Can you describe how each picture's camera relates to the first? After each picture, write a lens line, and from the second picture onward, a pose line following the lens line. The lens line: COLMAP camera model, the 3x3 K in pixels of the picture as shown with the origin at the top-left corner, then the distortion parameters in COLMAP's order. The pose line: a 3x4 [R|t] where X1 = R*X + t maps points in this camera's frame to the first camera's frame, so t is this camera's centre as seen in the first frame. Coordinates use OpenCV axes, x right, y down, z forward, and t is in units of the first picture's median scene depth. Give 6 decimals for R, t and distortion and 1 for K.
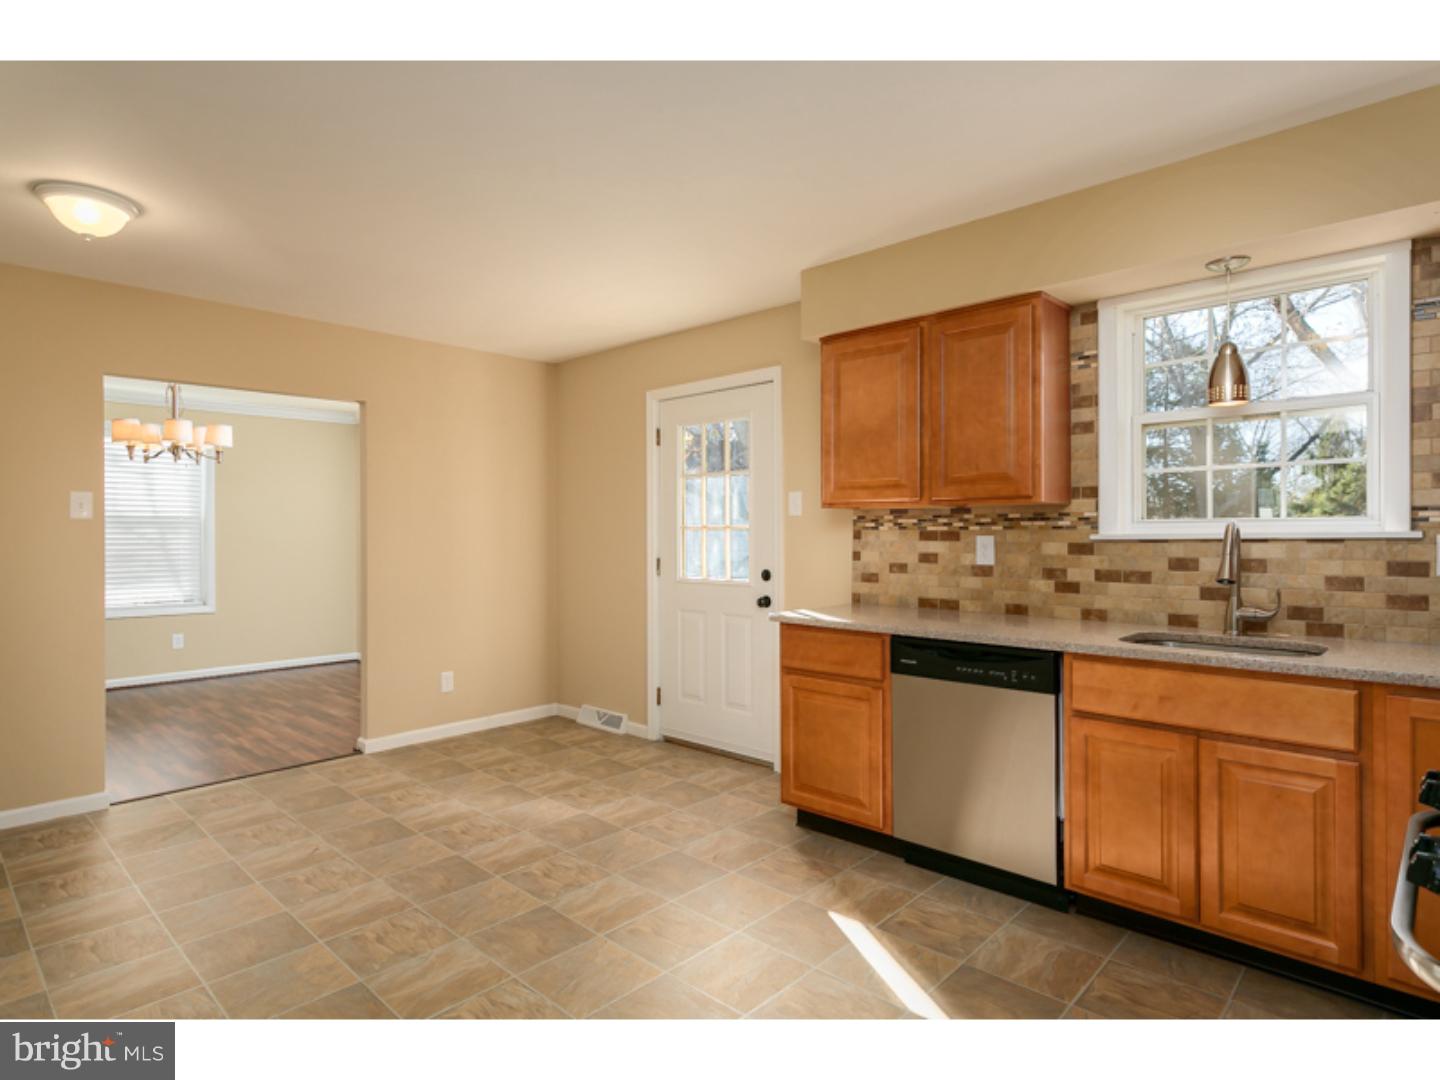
lens RADIAL K [[780.9, 0, 717.9], [0, 780.9, 537.4], [0, 0, 1]] dist [0.004095, 0.000634]
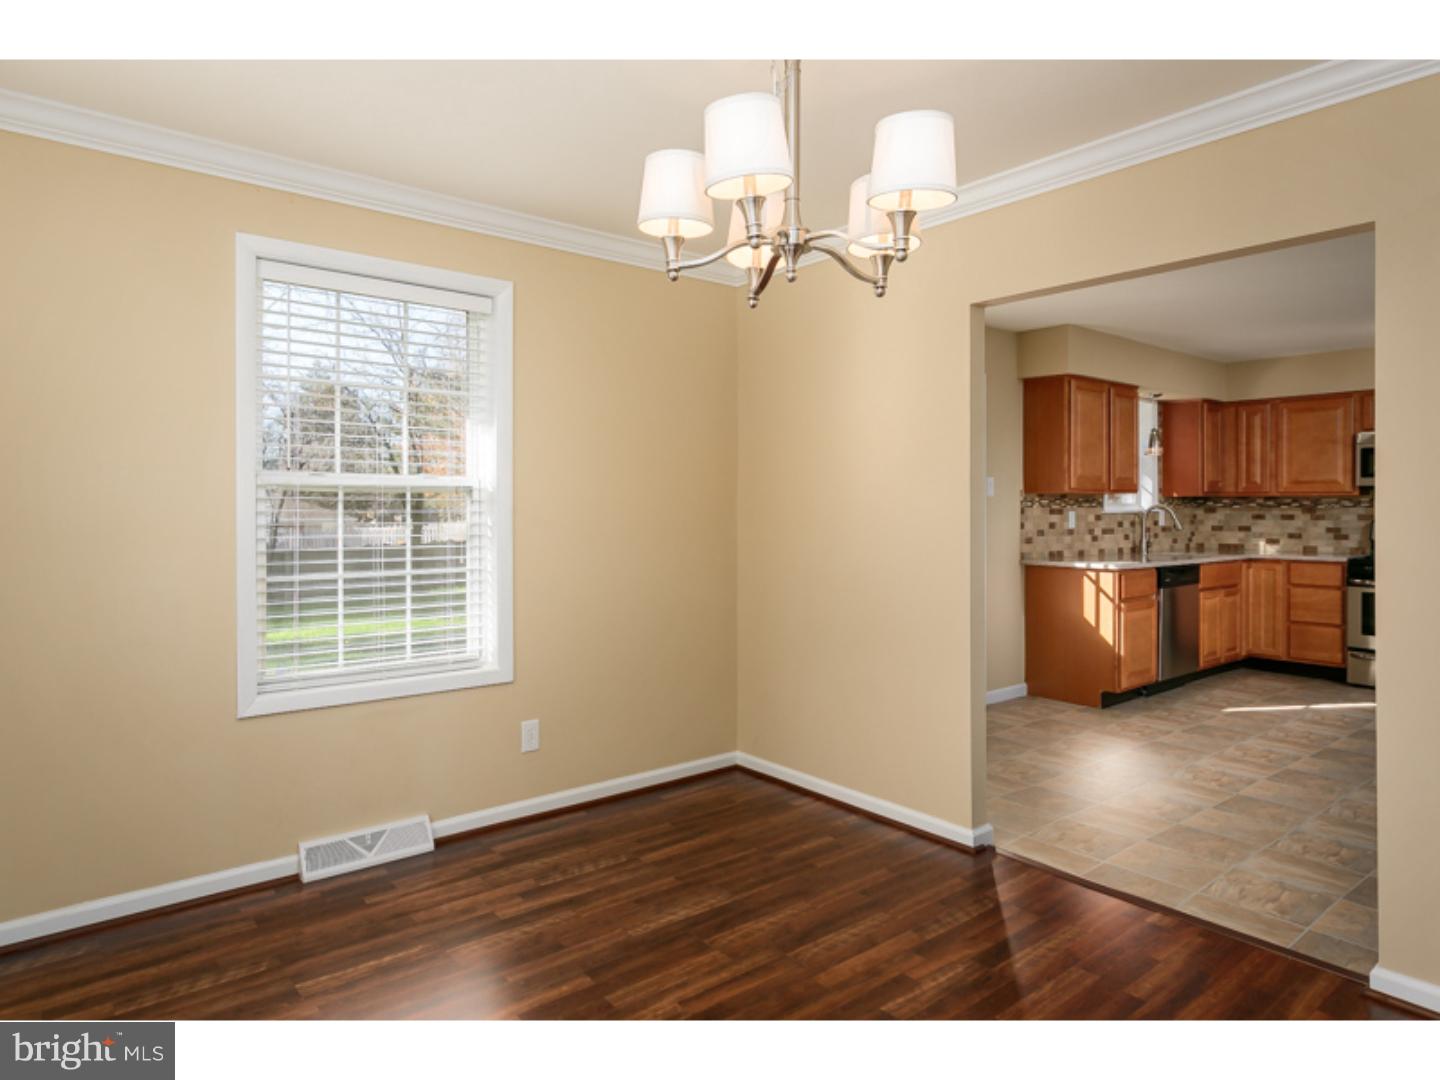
lens RADIAL K [[830.3, 0, 729.2], [0, 830.3, 514.7], [0, 0, 1]] dist [0.015069, 0.000609]
pose [[0.136882, -0.004020, 0.990579, -1.391089], [0.005073, 0.999981, 0.003357, -0.004169], [-0.990574, 0.004565, 0.136900, 1.332690]]
